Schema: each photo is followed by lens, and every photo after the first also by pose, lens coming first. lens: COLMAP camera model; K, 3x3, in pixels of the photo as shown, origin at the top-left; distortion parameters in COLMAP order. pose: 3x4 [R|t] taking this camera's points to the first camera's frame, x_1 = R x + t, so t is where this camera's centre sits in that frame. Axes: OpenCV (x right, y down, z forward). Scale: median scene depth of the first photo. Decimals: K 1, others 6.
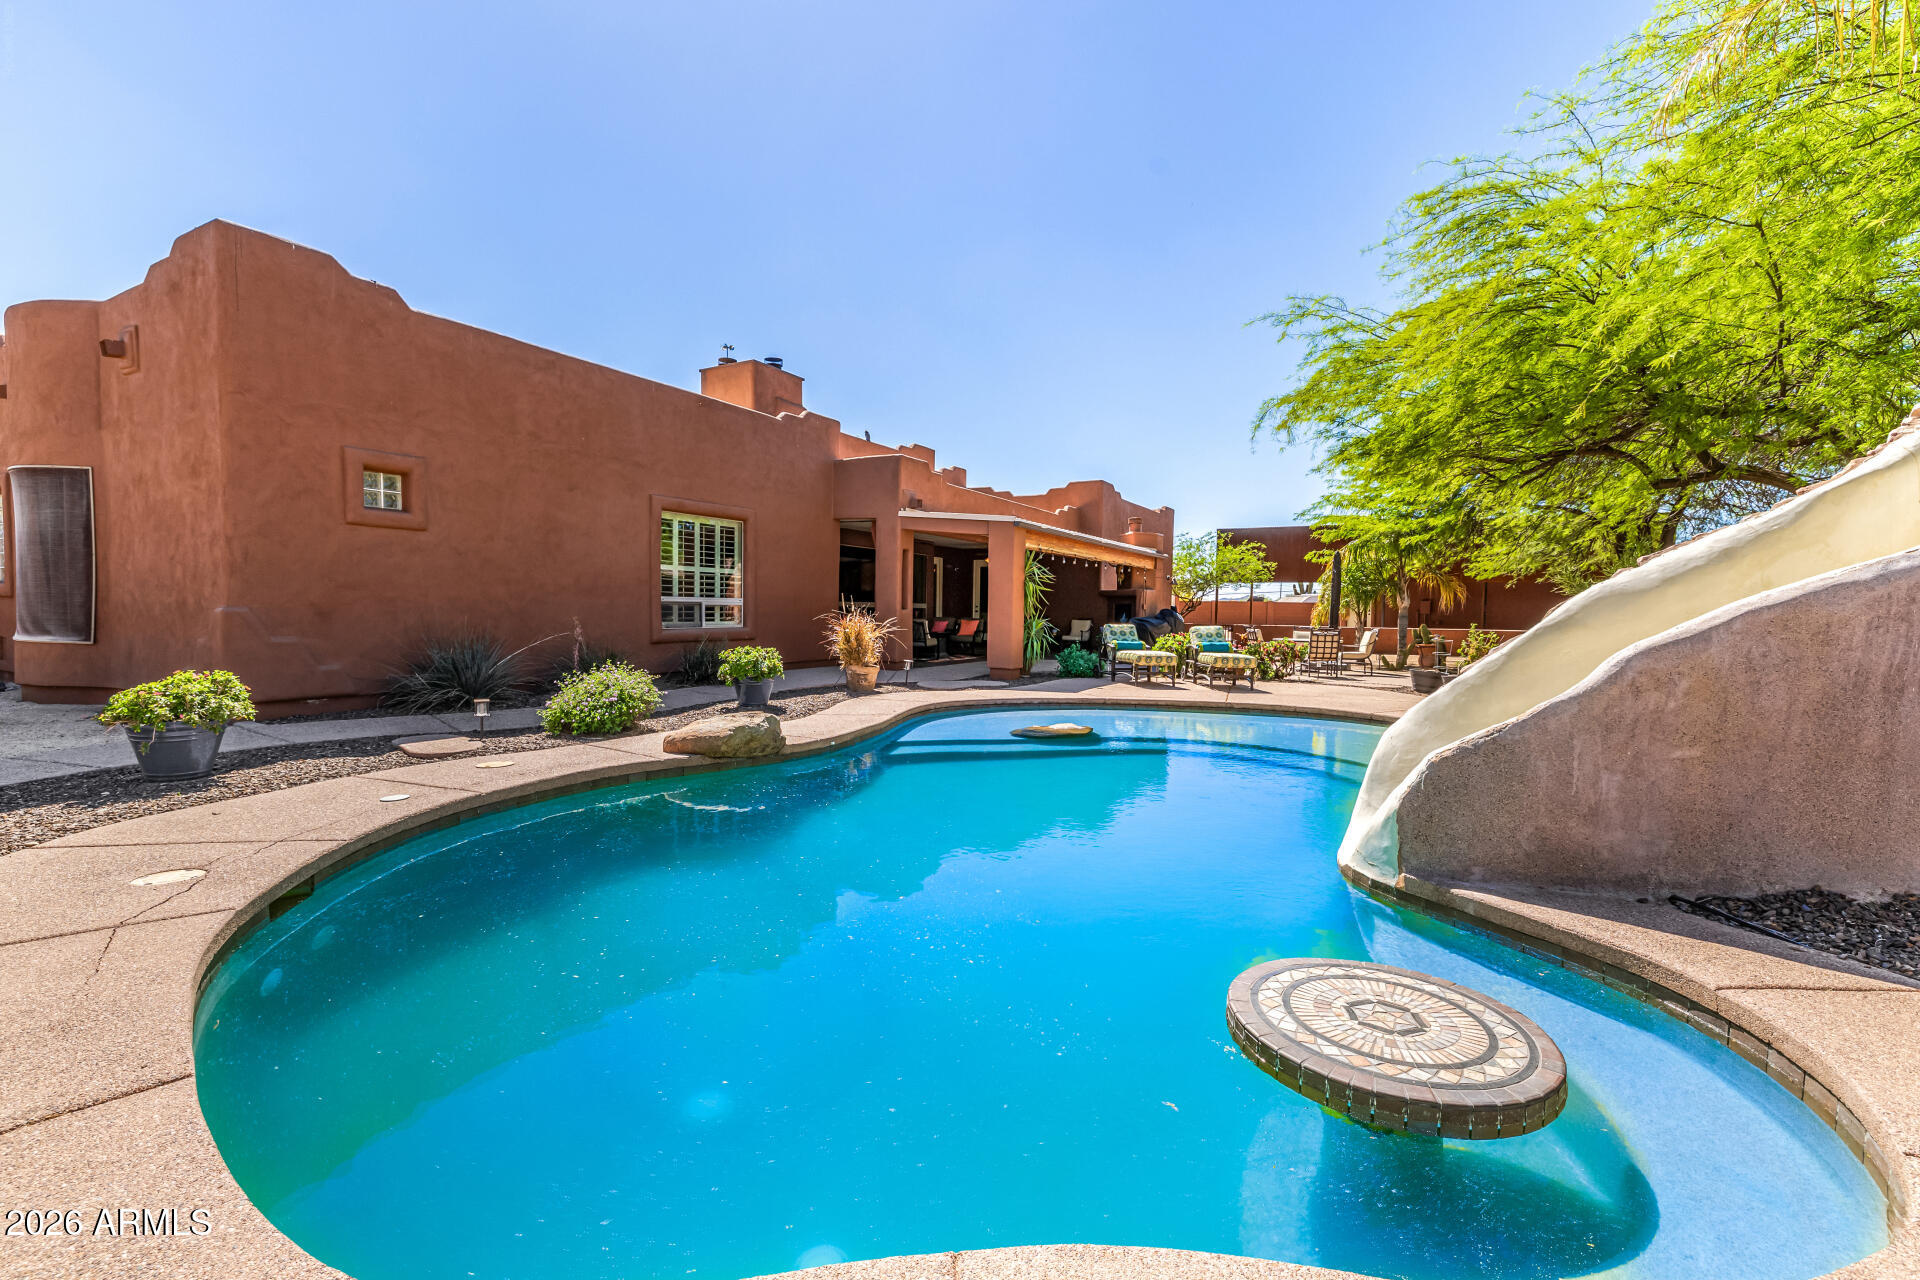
lens RADIAL K [[838.7, 0, 960.6], [0, 838.7, 645.6], [0, 0, 1]] dist [0.000142, 0.000016]
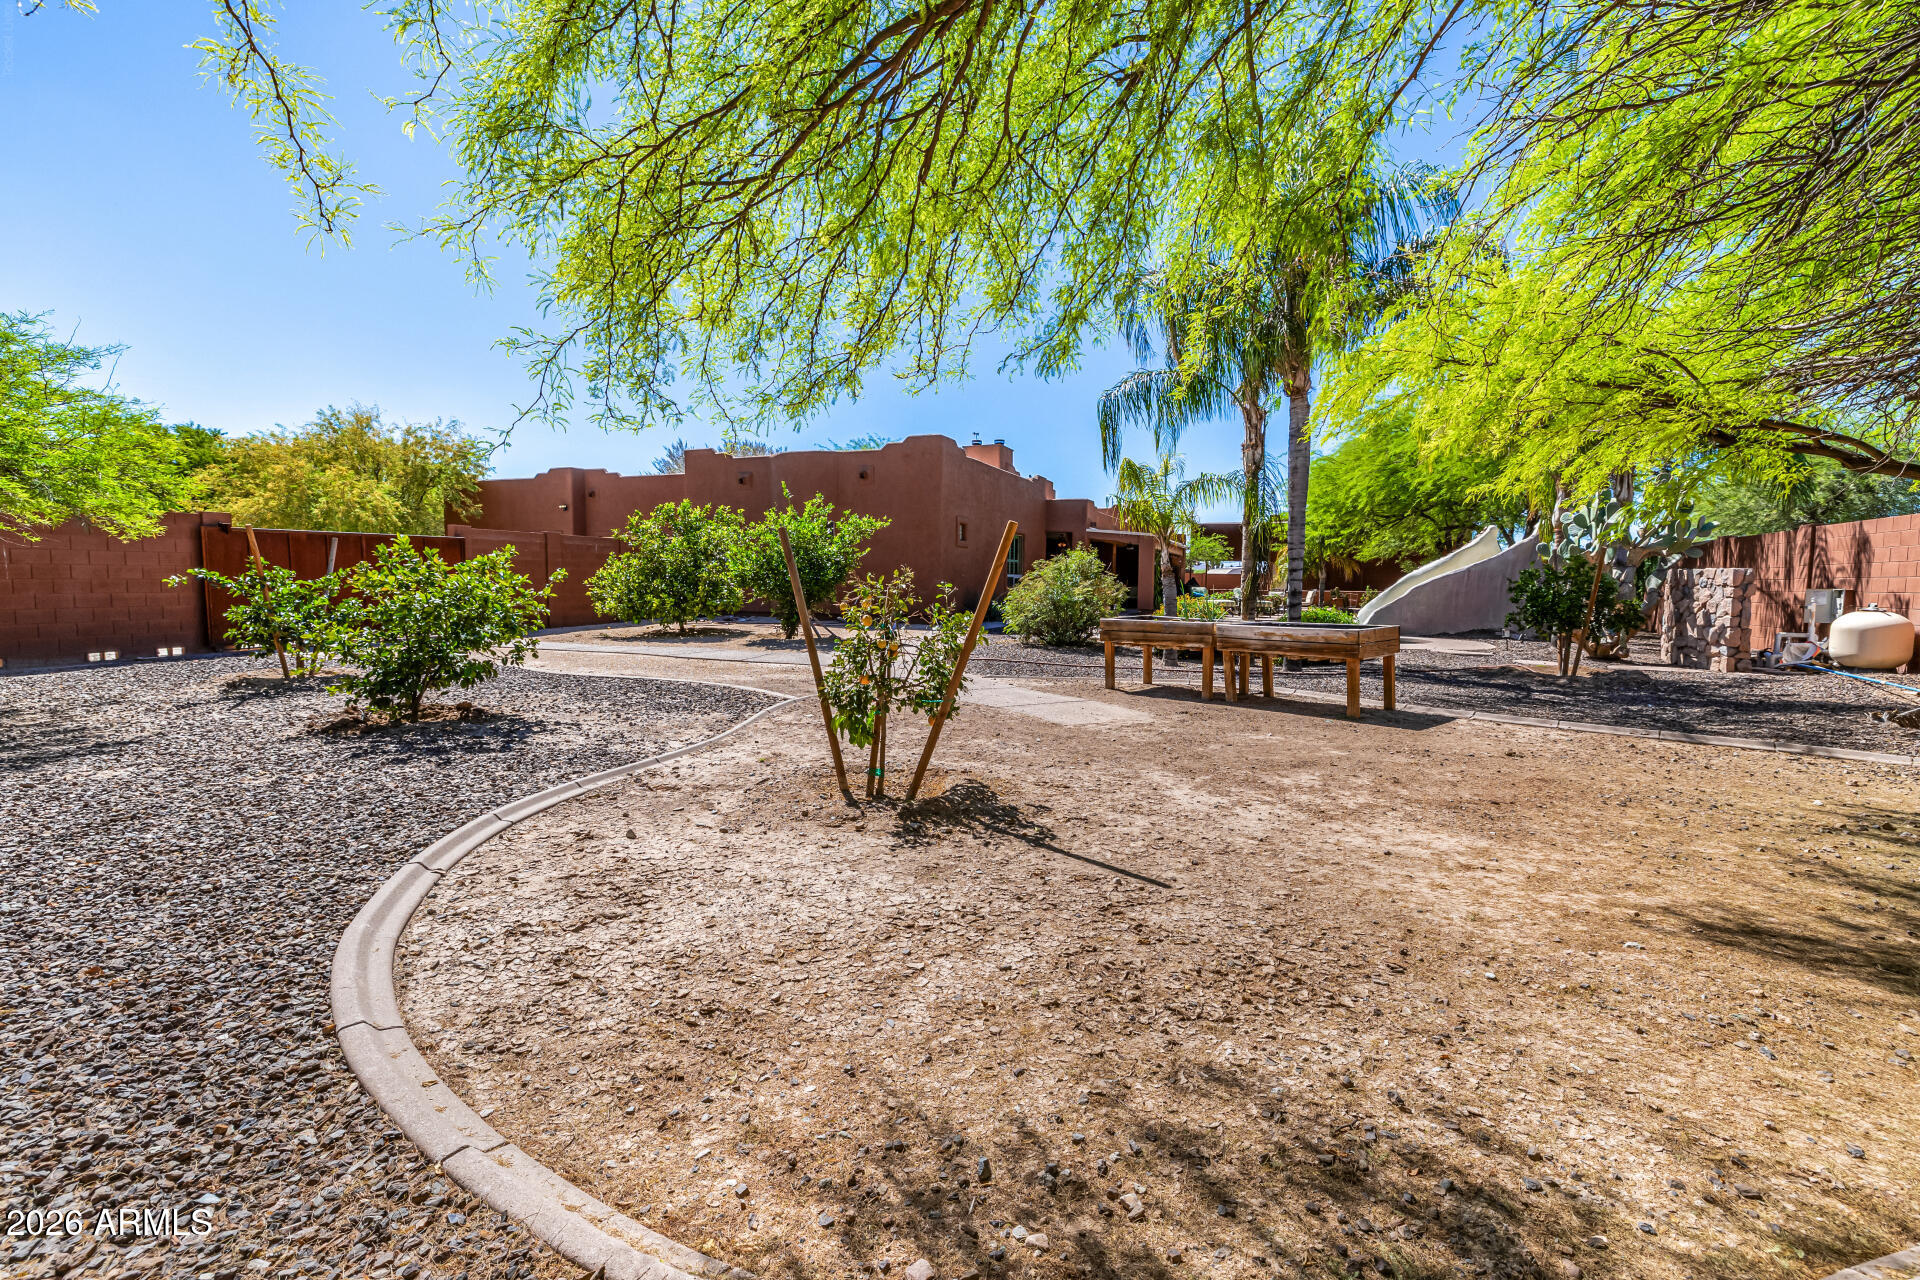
lens RADIAL K [[838.7, 0, 960.6], [0, 838.7, 645.6], [0, 0, 1]] dist [0.000142, 0.000016]
pose [[0.992144, -0.009927, 0.124705, -0.523158], [0.005333, 0.999297, 0.037118, 0.030540], [-0.124986, -0.036161, 0.991499, -0.762148]]
